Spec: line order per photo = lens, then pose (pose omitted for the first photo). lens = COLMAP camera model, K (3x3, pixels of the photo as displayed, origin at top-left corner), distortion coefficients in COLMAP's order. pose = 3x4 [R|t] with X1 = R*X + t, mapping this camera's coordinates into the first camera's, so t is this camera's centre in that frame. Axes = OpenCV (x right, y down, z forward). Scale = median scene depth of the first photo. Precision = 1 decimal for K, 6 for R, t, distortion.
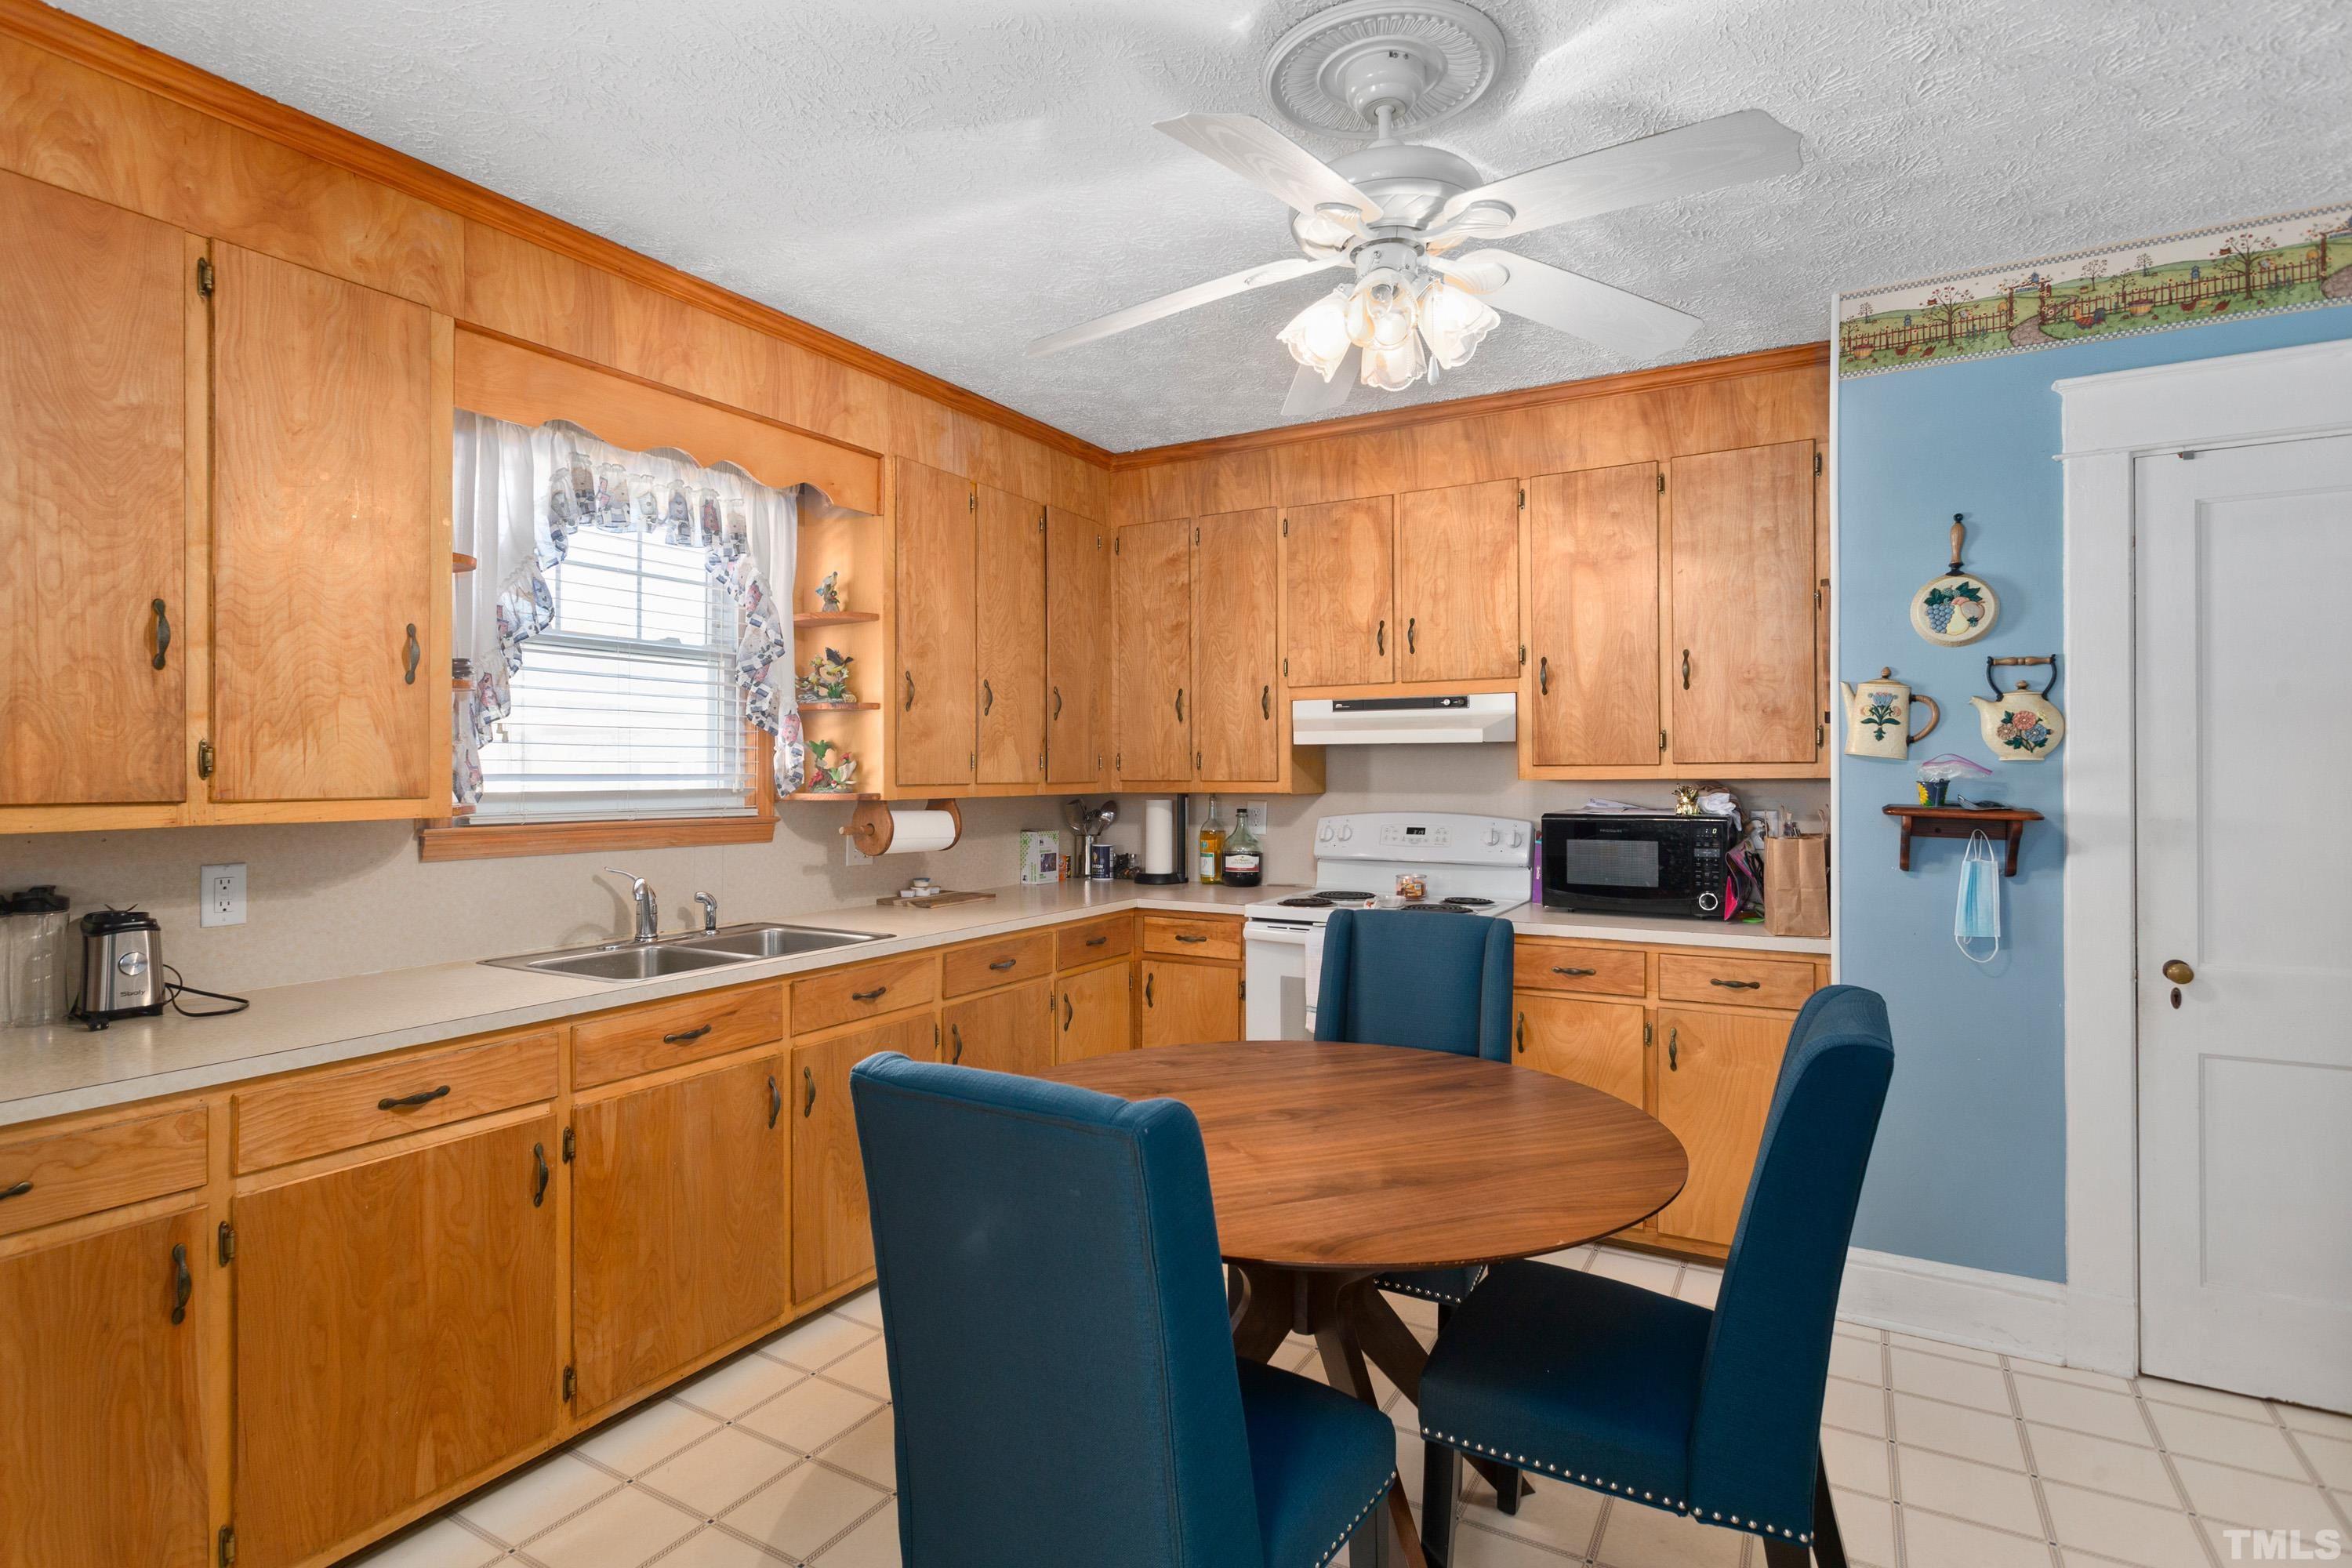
lens RADIAL K [[1183.7, 0, 1165.3], [0, 1183.7, 779.3], [0, 0, 1]] dist [0.001514, -0.000543]
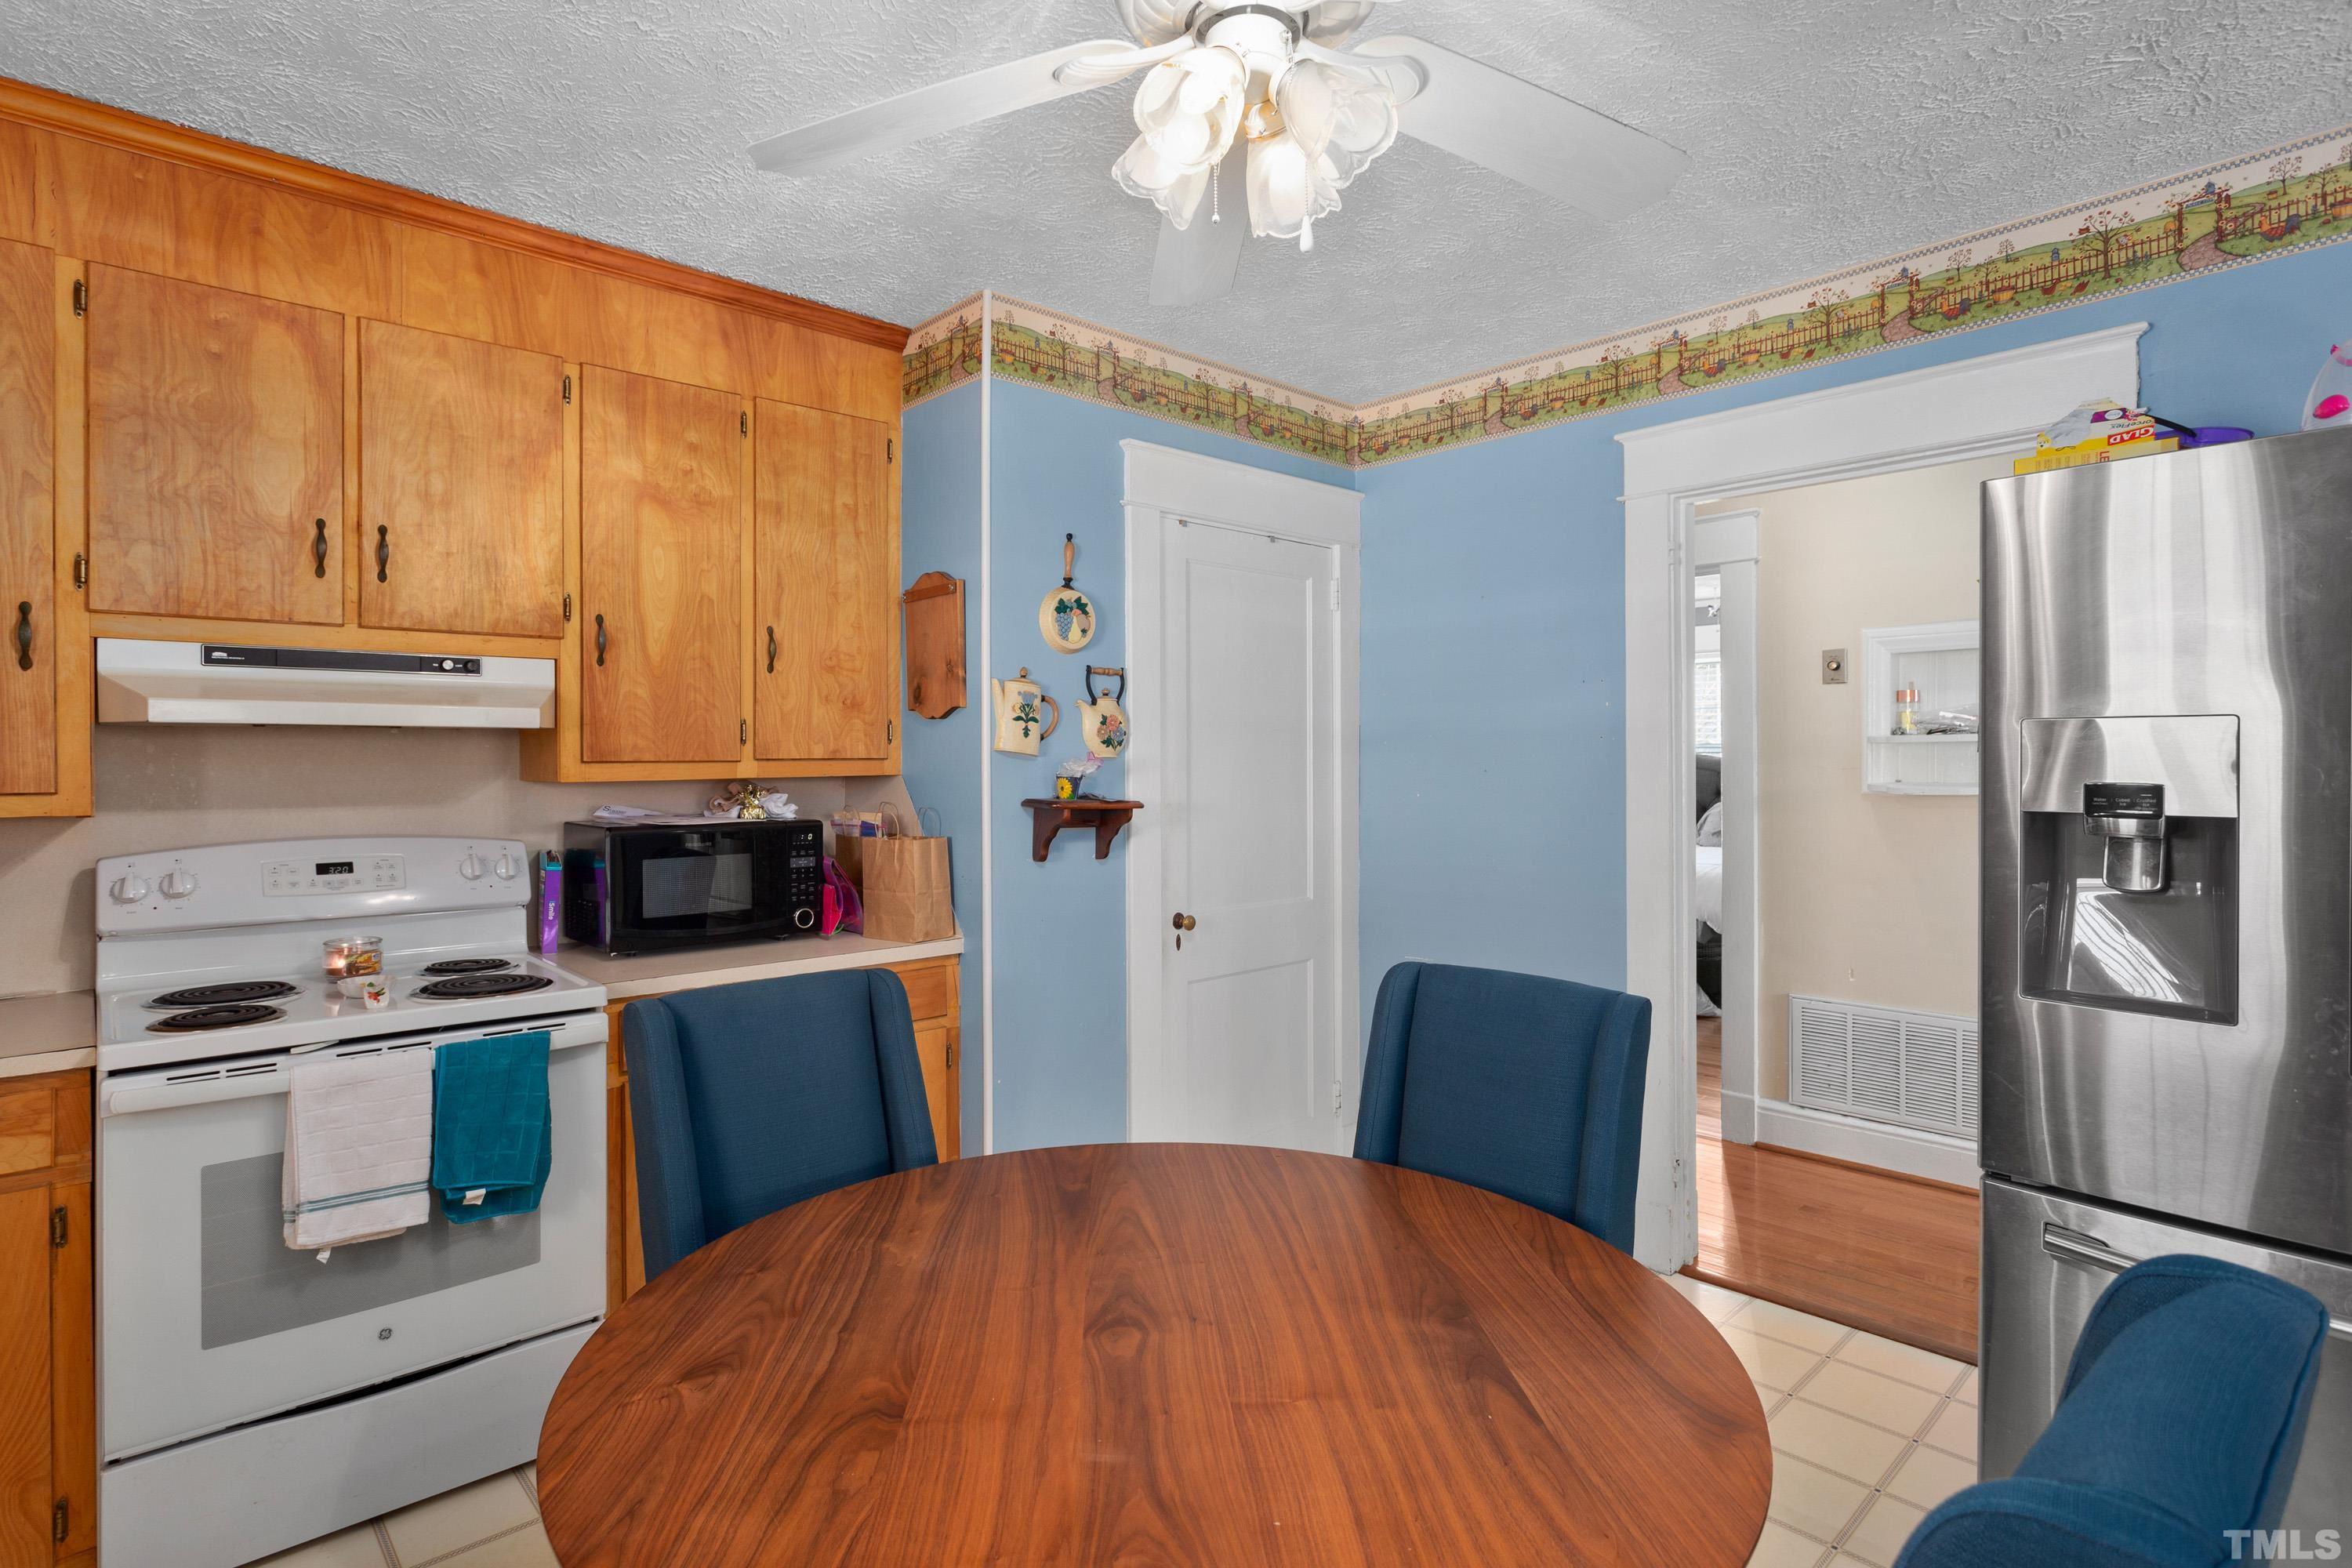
lens RADIAL K [[1183.7, 0, 1169.5], [0, 1183.7, 760.7], [0, 0, 1]] dist [0.001514, -0.000543]
pose [[0.305993, 0.000365, 0.952034, -0.279493], [0.012546, 0.999912, -0.004415, -0.005082], [-0.951951, 0.013295, 0.305961, 0.458309]]
